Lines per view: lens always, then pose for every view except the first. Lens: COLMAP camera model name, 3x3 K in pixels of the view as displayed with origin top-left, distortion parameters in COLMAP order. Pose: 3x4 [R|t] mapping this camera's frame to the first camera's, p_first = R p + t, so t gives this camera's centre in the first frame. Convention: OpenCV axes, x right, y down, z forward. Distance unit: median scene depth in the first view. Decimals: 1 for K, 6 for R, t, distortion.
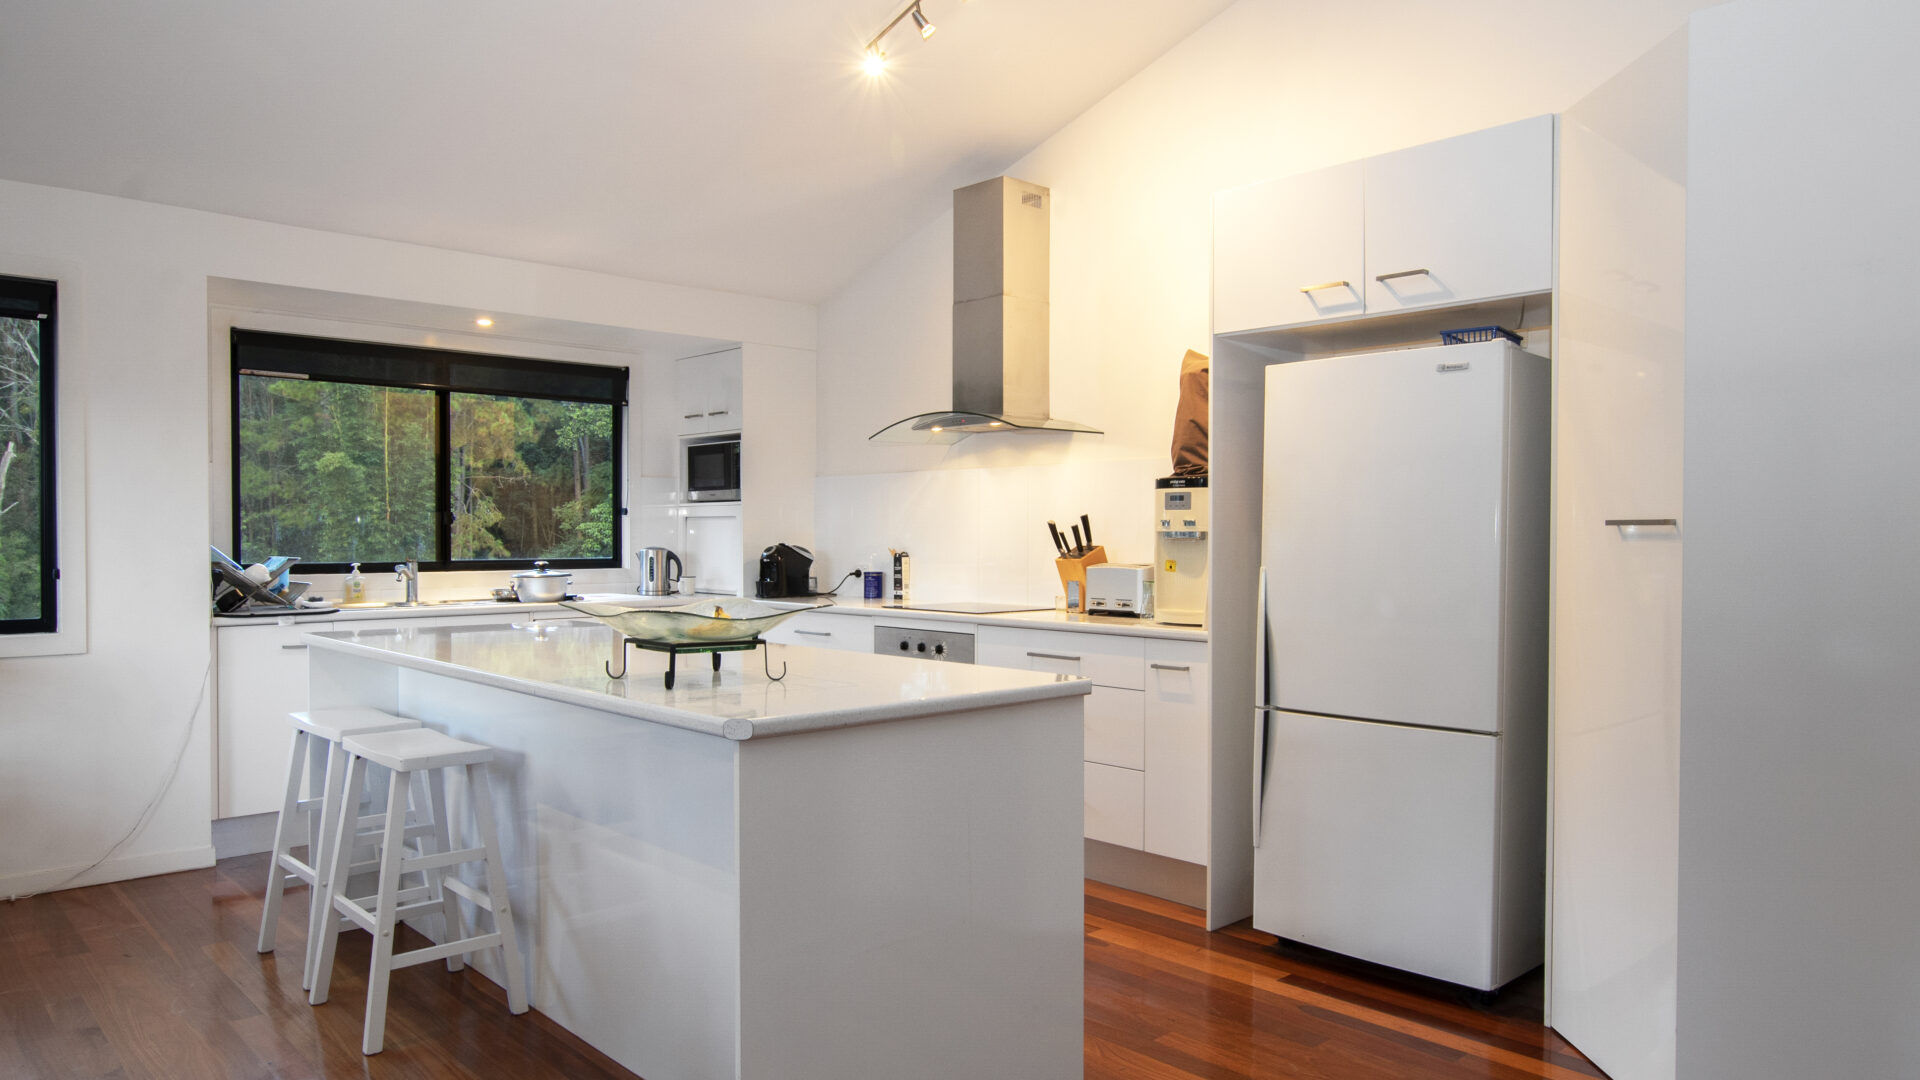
lens RADIAL K [[1232.4, 0, 957.6], [0, 1232.4, 549.7], [0, 0, 1]] dist [-0.006293, 0.002564]
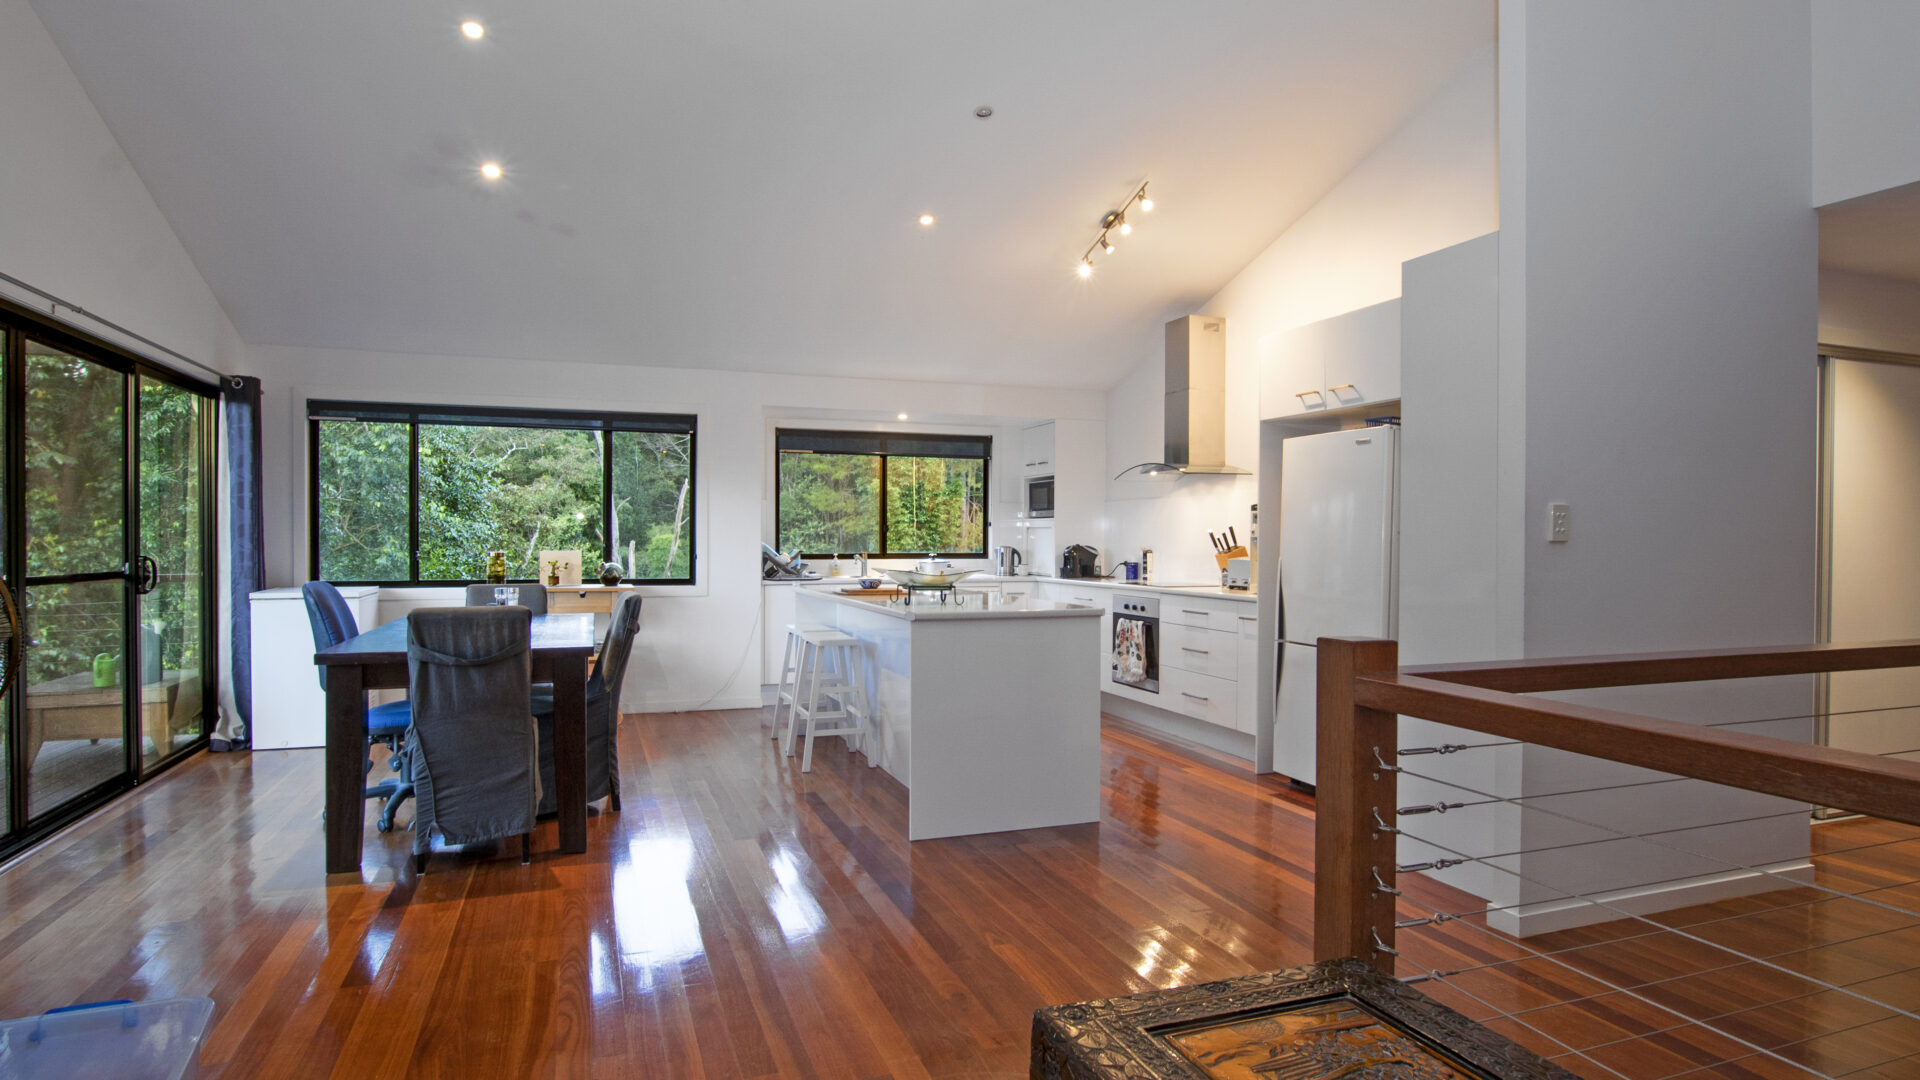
lens RADIAL K [[1002.3, 0, 961.3], [0, 1002.3, 539.7], [0, 0, 1]] dist [-0.000889, -0.000004]
pose [[0.925101, 0.002547, -0.379713, 0.249326], [-0.006808, 0.999928, -0.009878, 0.003701], [0.379660, 0.011723, 0.925052, -0.302945]]
